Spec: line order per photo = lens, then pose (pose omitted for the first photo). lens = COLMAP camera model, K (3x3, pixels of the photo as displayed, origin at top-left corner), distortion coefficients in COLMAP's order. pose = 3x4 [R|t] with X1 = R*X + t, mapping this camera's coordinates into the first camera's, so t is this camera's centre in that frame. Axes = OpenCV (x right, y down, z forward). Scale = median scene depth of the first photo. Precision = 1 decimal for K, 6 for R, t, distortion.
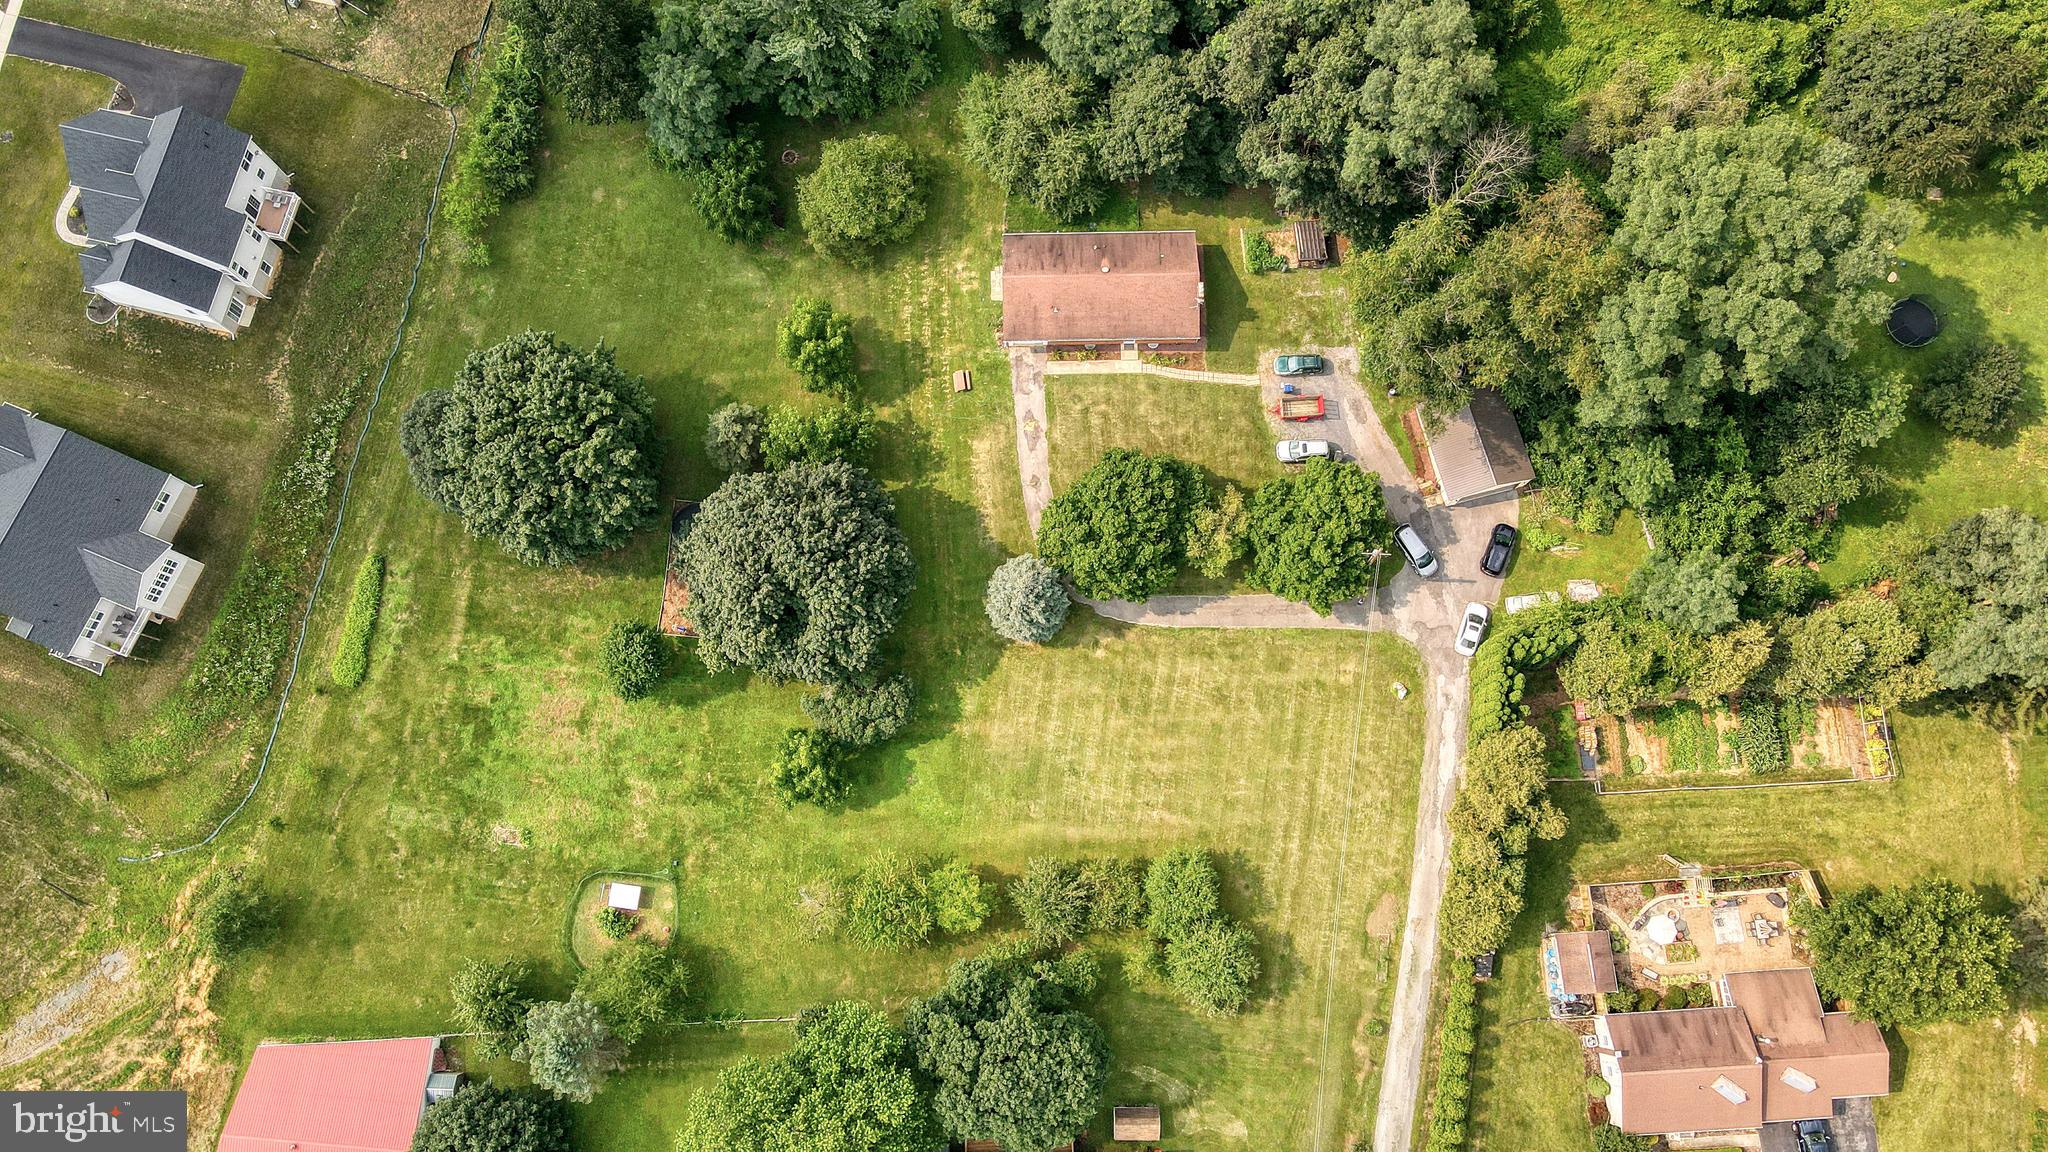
lens RADIAL K [[1471.5, 0, 1024.0], [0, 1471.5, 576.0], [0, 0, 1]] dist [0.005356, 0.006463]
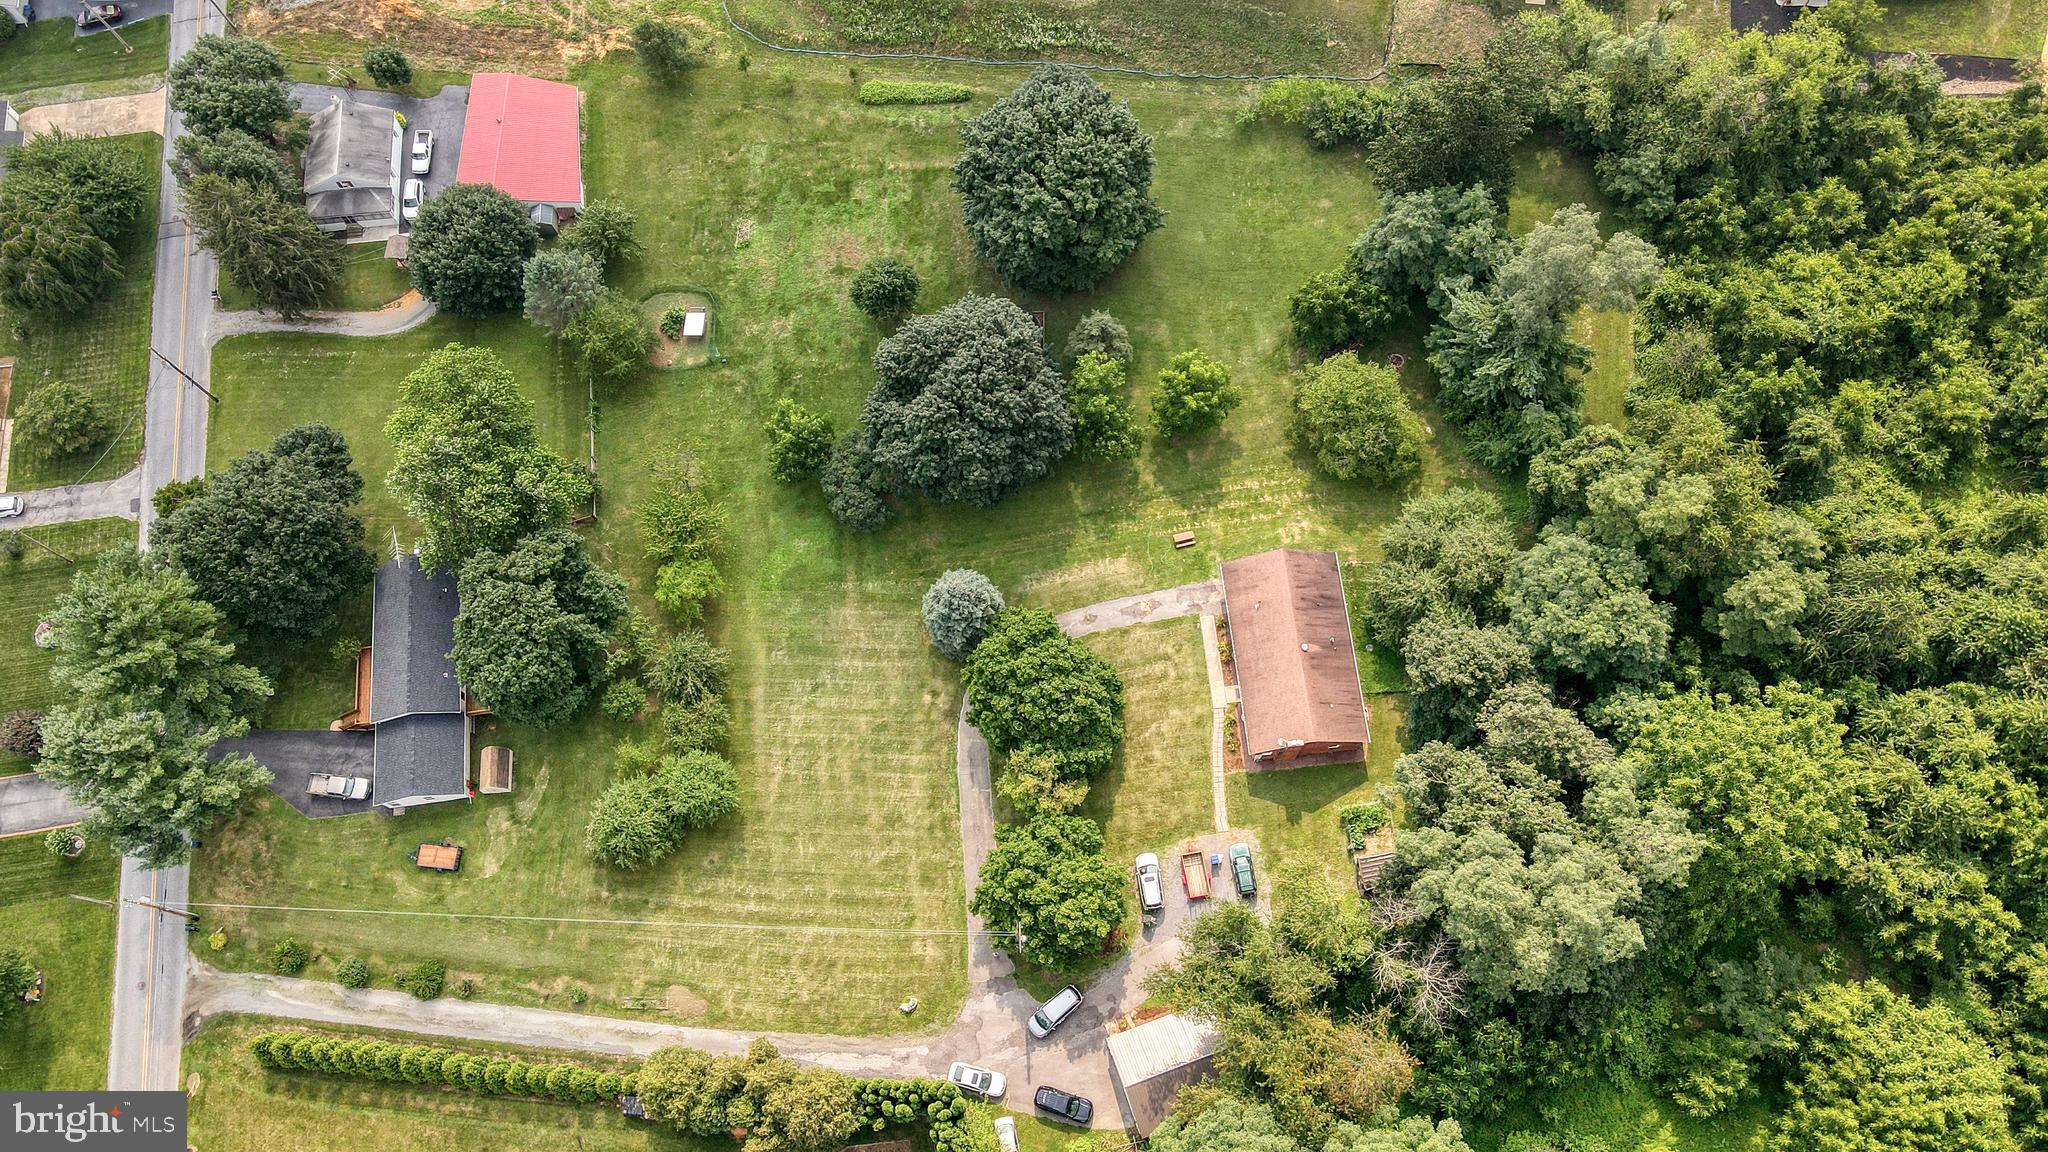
lens RADIAL K [[1471.5, 0, 1024.0], [0, 1471.5, 576.0], [0, 0, 1]] dist [0.005356, 0.006463]
pose [[0.083474, 0.938110, -0.336127, 0.330045], [-0.965837, 0.159208, 0.204481, -0.241619], [0.245340, 0.307575, 0.919351, 0.052332]]
